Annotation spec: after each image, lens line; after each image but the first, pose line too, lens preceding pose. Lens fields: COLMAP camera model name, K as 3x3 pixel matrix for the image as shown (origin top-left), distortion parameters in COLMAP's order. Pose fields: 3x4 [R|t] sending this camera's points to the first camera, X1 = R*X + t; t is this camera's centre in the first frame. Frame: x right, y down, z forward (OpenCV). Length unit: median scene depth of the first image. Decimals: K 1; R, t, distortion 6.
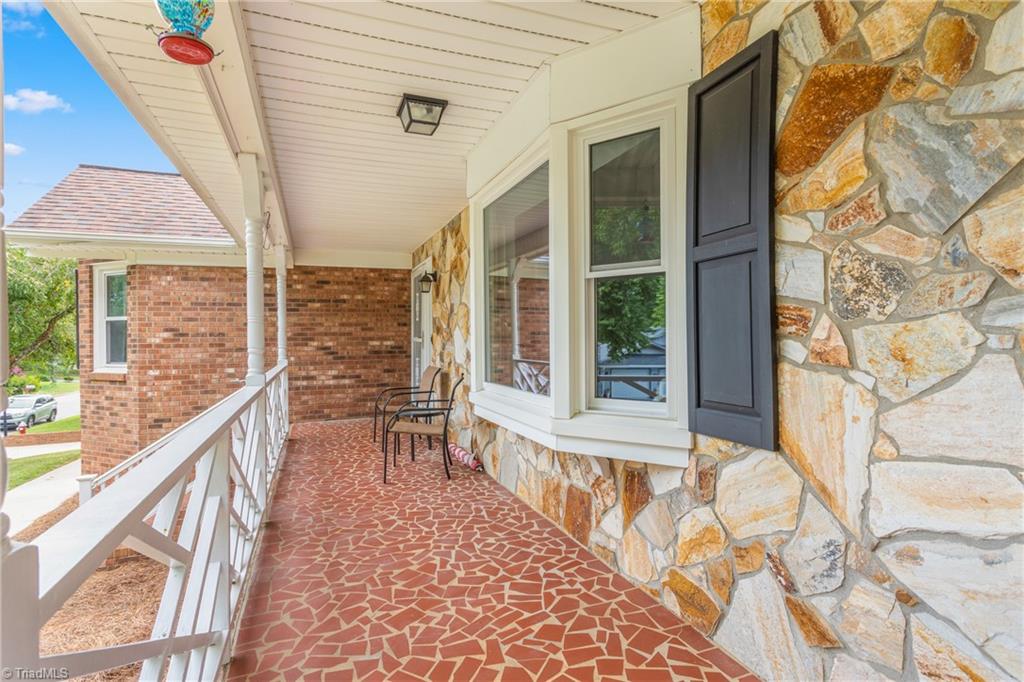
lens RADIAL K [[480.1, 0, 507.3], [0, 480.1, 345.0], [0, 0, 1]] dist [-0.000335, 0.000412]
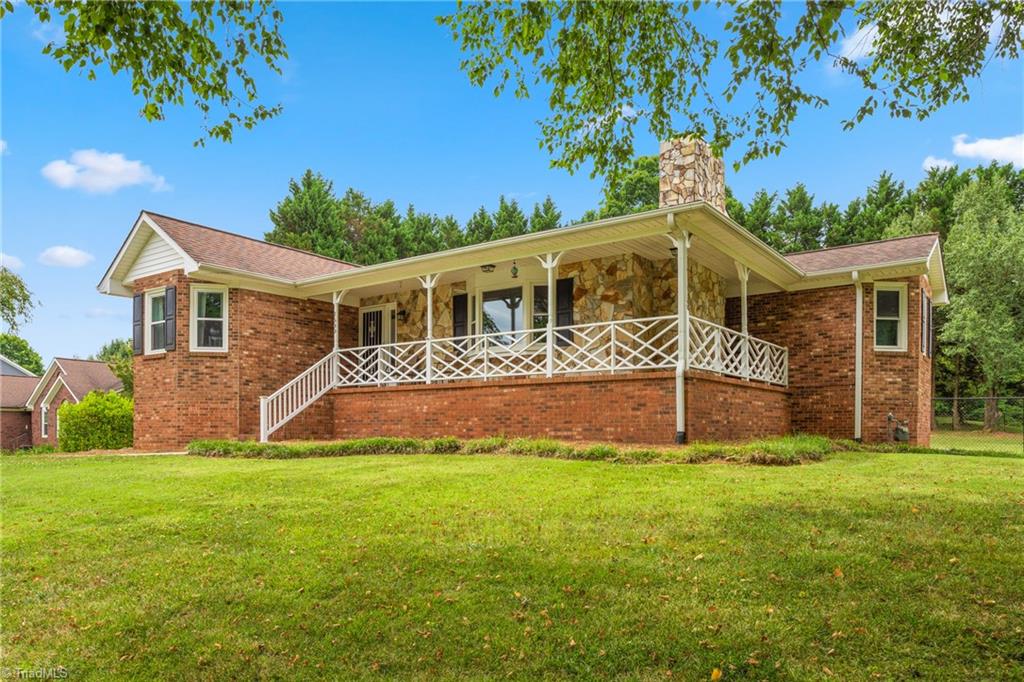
lens RADIAL K [[716.9, 0, 512.0], [0, 716.9, 341.0], [0, 0, 1]] dist [0.004235, 0.000468]
pose [[0.832729, 0.075957, 0.548446, -1.971026], [0.008032, 0.988784, -0.149137, 0.588959], [-0.553623, 0.128596, 0.822779, -2.346228]]
